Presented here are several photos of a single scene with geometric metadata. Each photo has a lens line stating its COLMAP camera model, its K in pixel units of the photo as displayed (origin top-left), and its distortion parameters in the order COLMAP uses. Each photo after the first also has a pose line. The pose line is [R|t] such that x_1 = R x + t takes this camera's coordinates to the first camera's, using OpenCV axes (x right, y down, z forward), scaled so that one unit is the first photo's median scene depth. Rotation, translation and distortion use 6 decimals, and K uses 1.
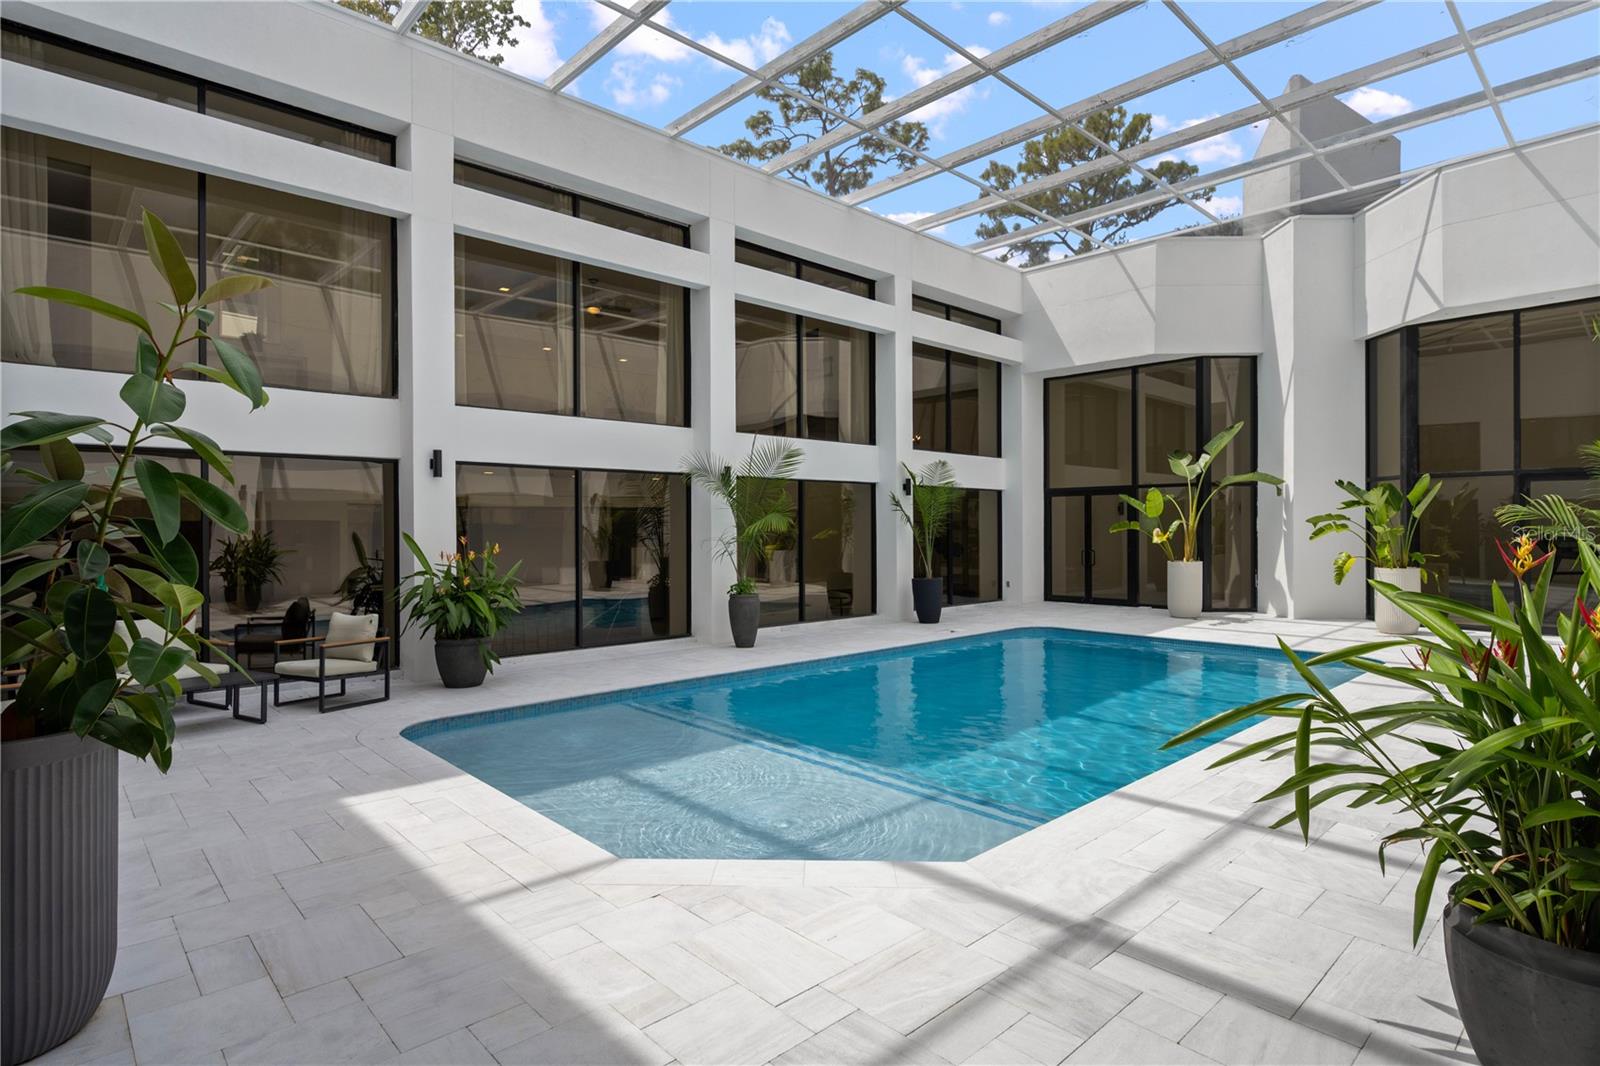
lens RADIAL K [[823.4, 0, 800.0], [0, 823.4, 533.0], [0, 0, 1]] dist [0.002509, 0.000252]
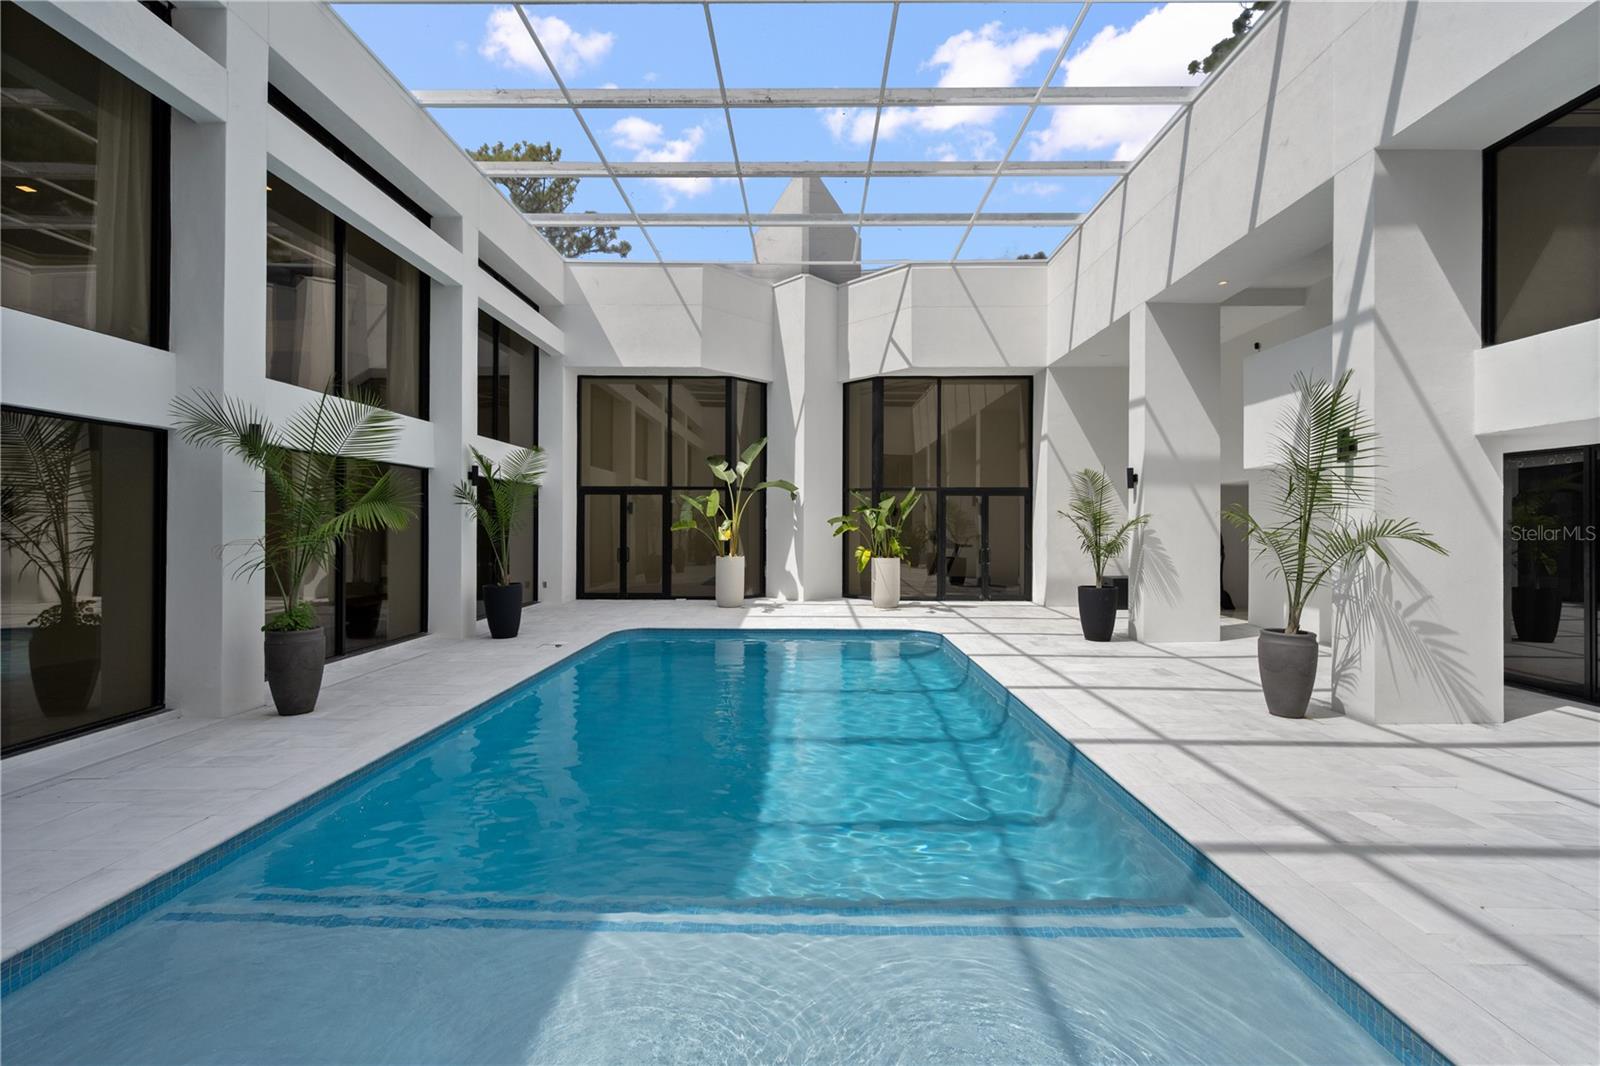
lens RADIAL K [[686.1, 0, 800.0], [0, 686.1, 533.0], [0, 0, 1]] dist [-0.010522, 0.000022]
pose [[0.693803, -0.002230, 0.720161, -0.140244], [-0.001476, 0.999989, 0.004518, -0.001815], [-0.720163, -0.004198, 0.693792, 0.287234]]
